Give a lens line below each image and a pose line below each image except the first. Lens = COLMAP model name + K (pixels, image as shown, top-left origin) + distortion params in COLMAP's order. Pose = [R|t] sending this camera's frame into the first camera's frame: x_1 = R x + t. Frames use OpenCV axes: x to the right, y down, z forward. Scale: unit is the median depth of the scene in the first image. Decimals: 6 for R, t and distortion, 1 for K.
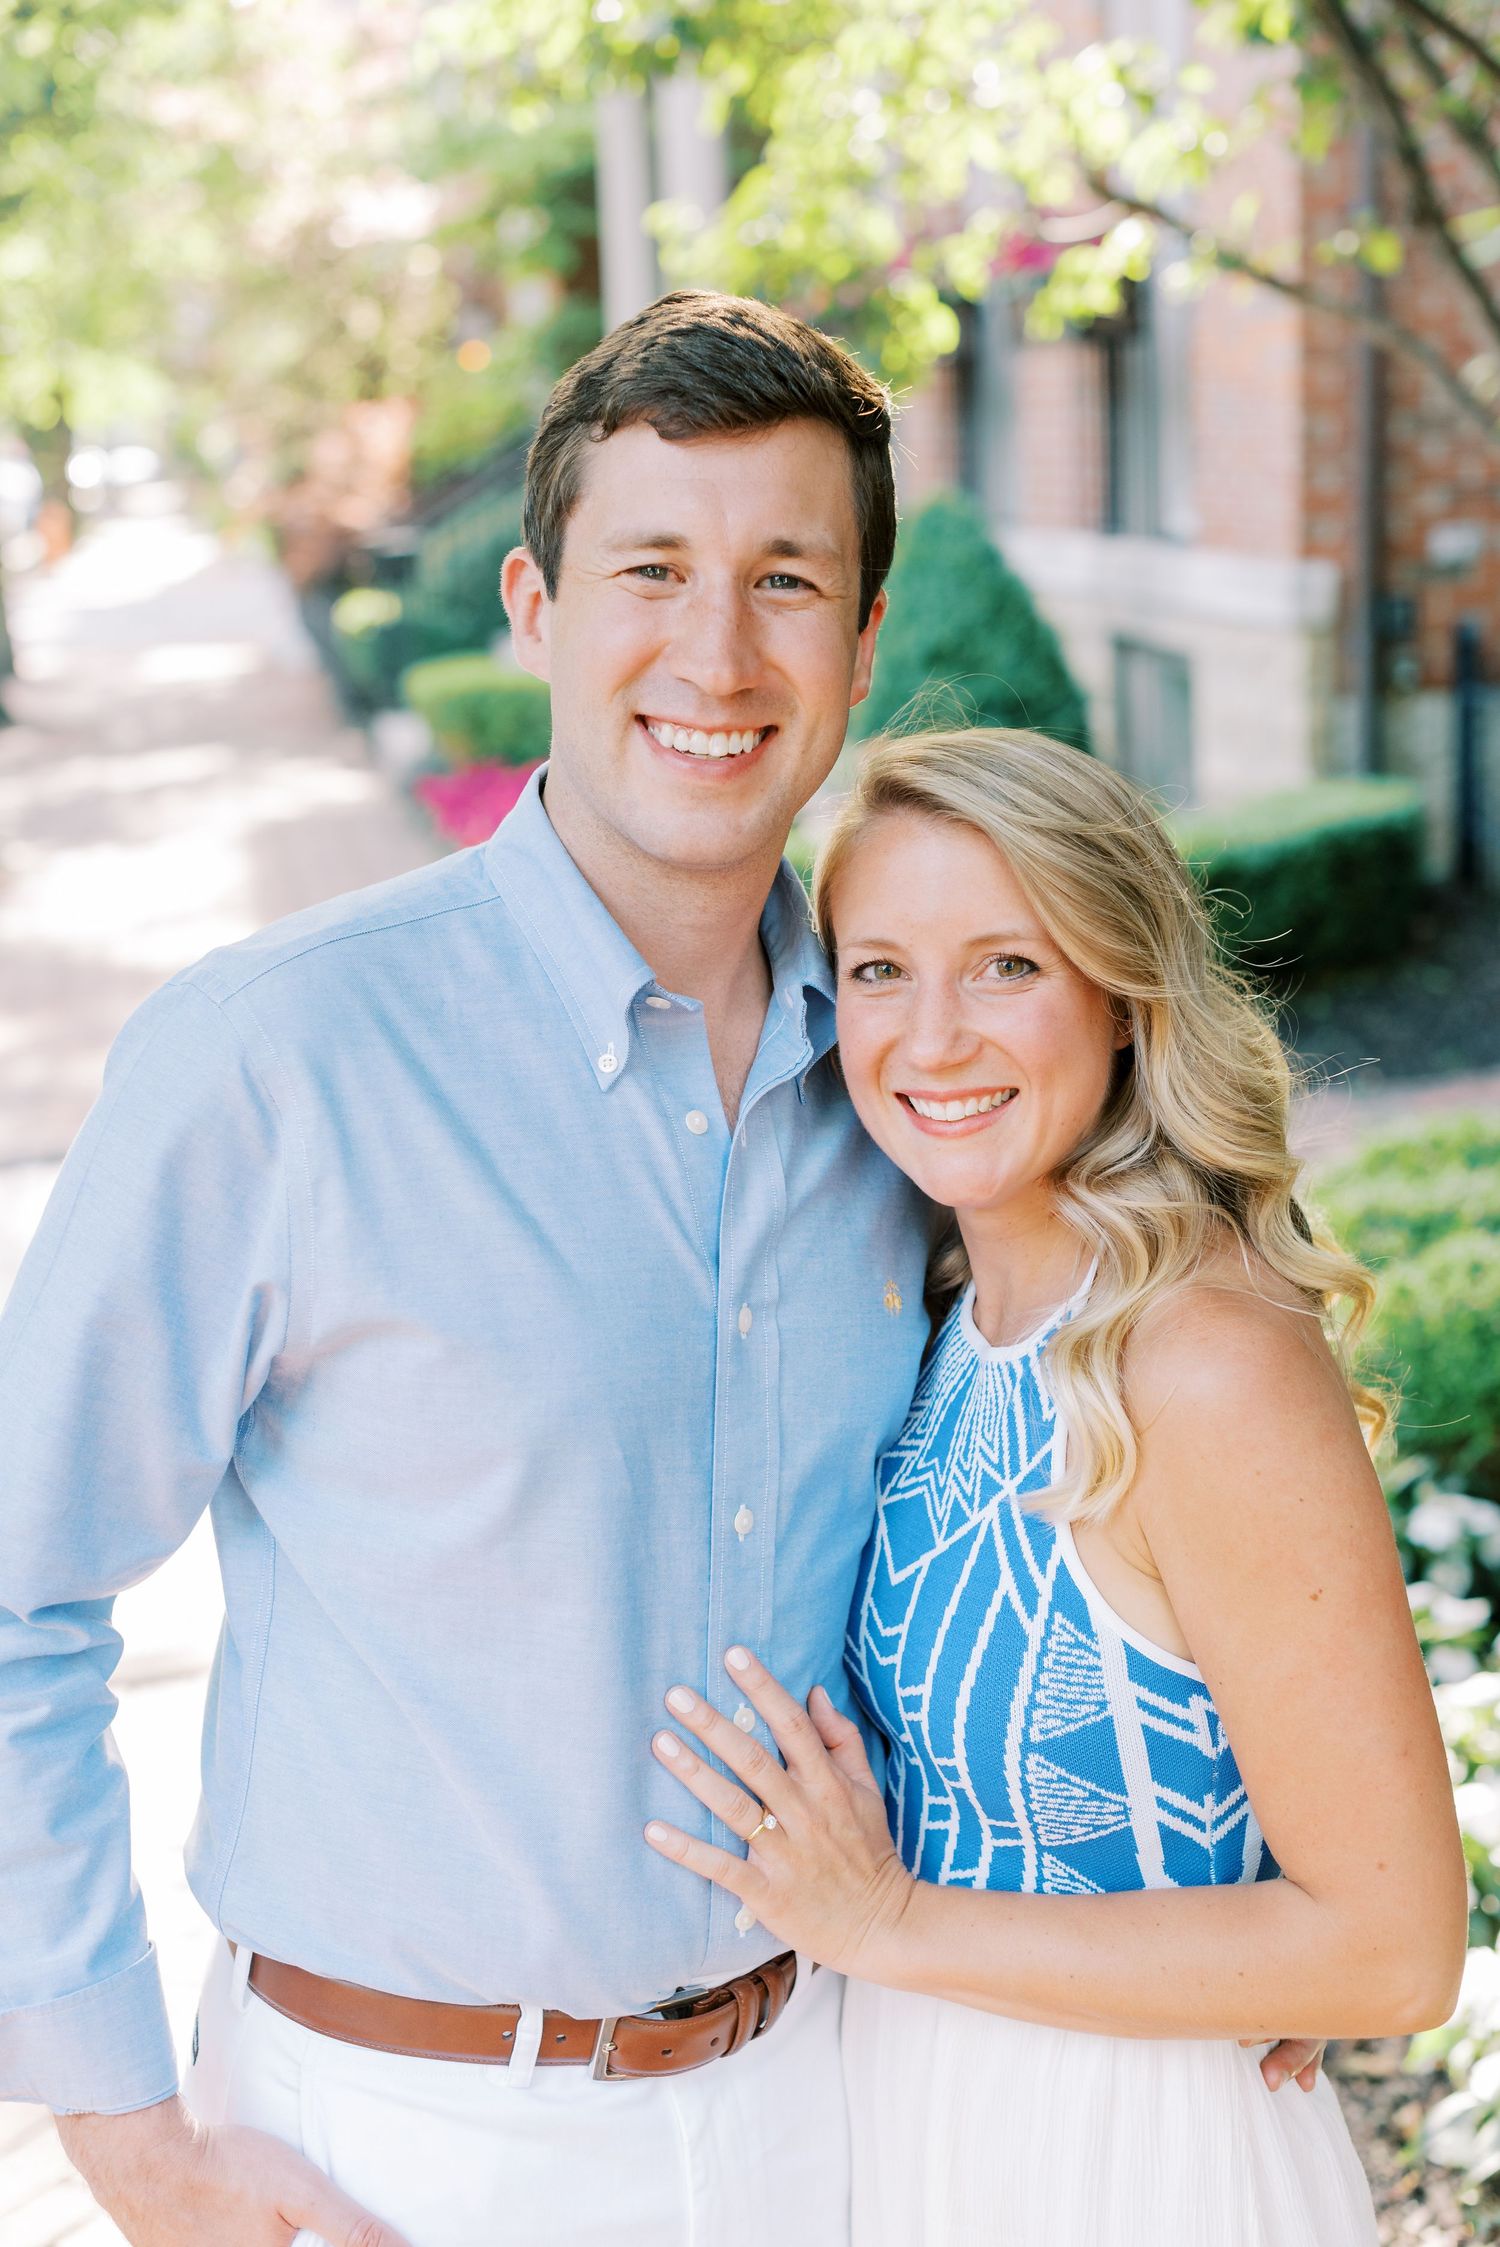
lens RADIAL K [[3228.3, 0, 748.0], [0, 3228.3, 1114.6], [0, 0, 1]] dist [0.033173, 0.000000]
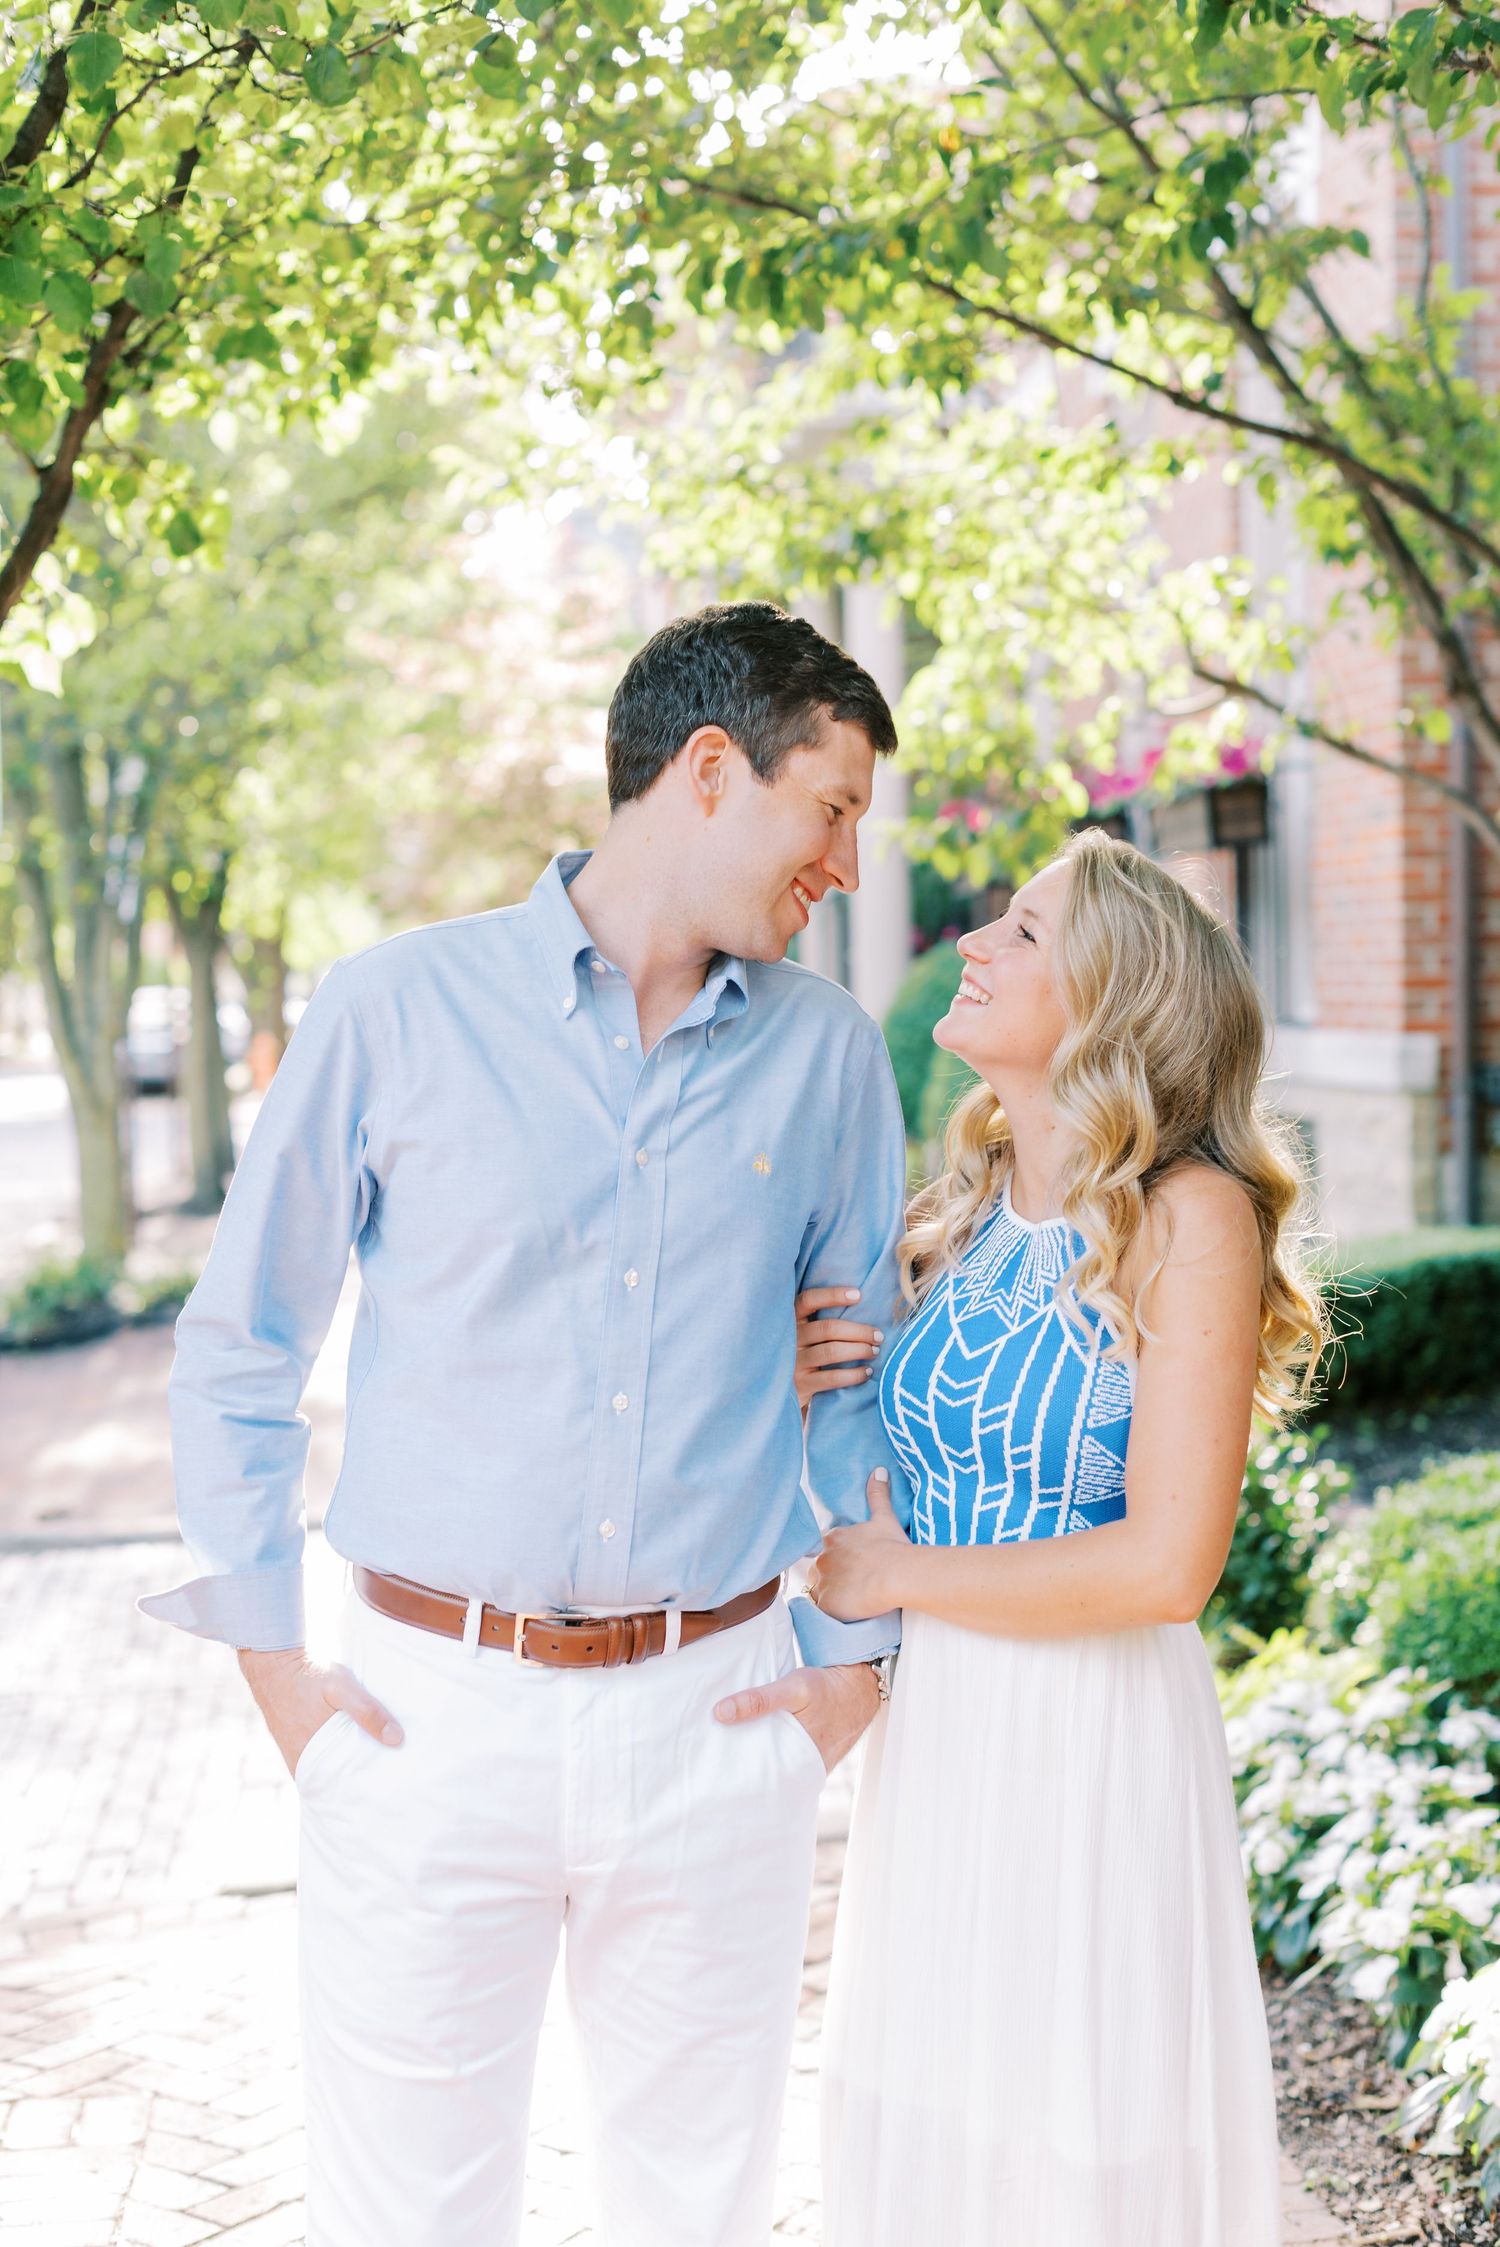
lens RADIAL K [[3228.3, 0, 746.9], [0, 3228.3, 1138.7], [0, 0, 1]] dist [0.033173, 0.000000]
pose [[0.998218, 0.023551, -0.054822, 0.005347], [-0.032193, 0.986178, -0.162534, 0.053586], [0.050236, 0.164010, 0.985179, -0.105786]]
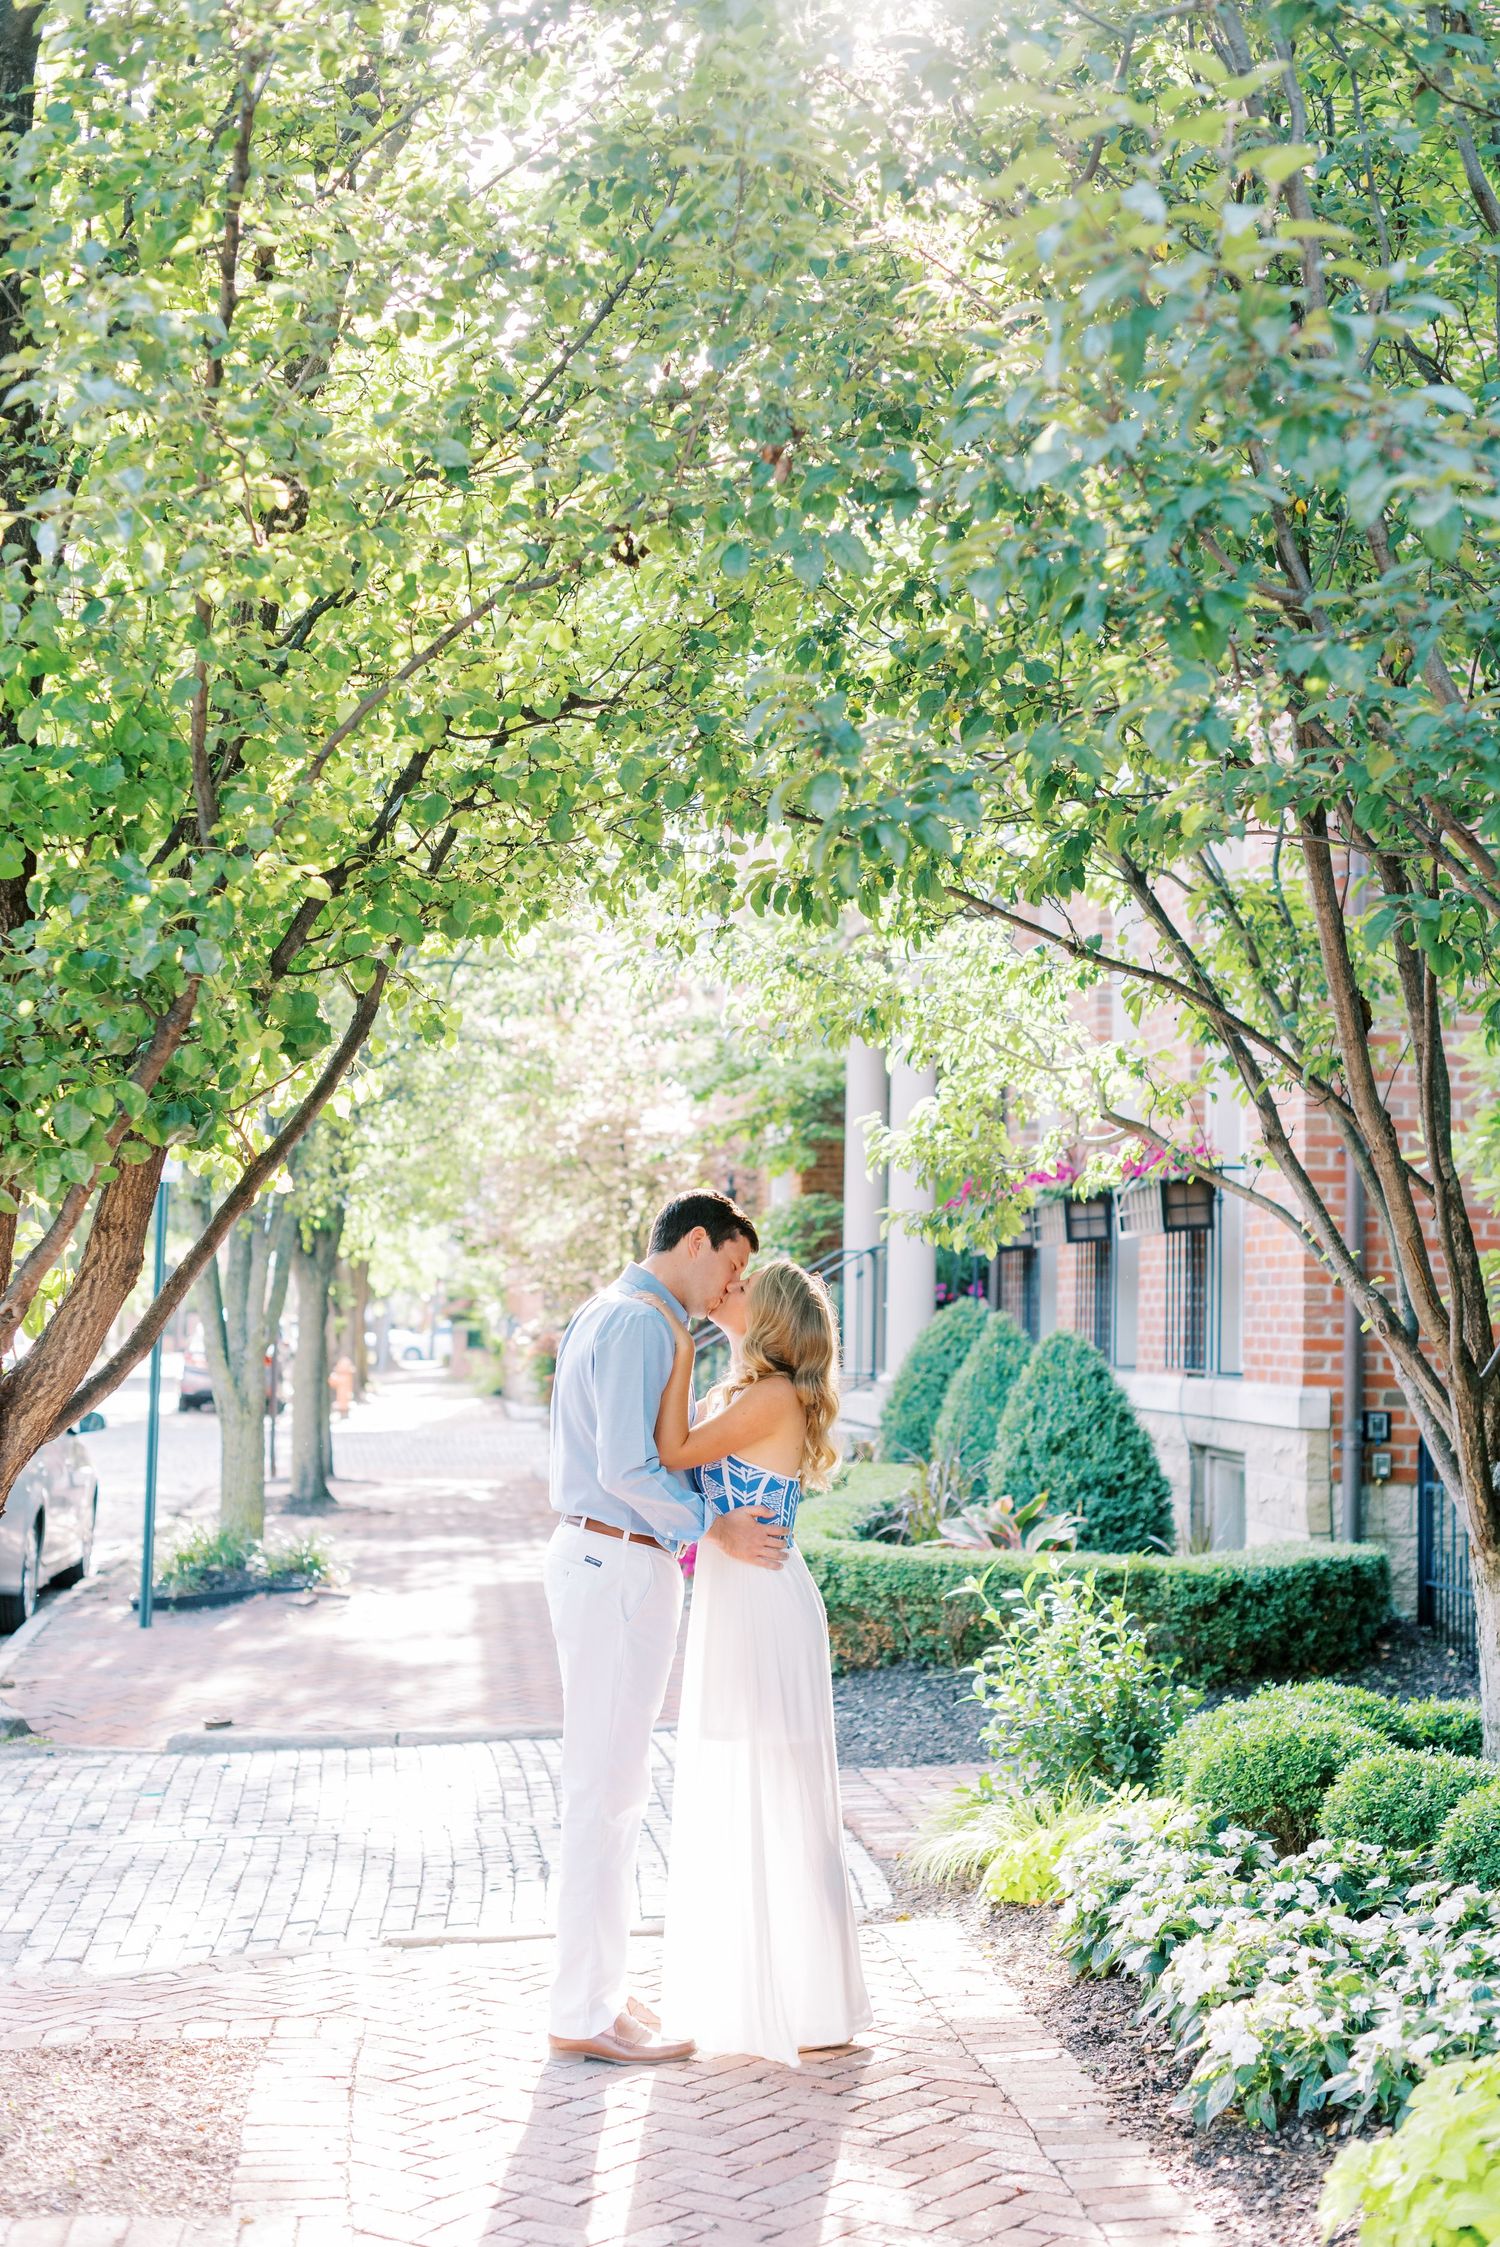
lens RADIAL K [[3228.3, 0, 737.5], [0, 3228.3, 1140.8], [0, 0, 1]] dist [0.033173, 0.000000]
pose [[0.995215, 0.055875, -0.080153, 0.030372], [-0.075244, 0.961605, -0.263920, 0.117067], [0.062329, 0.268688, 0.961208, -0.396787]]
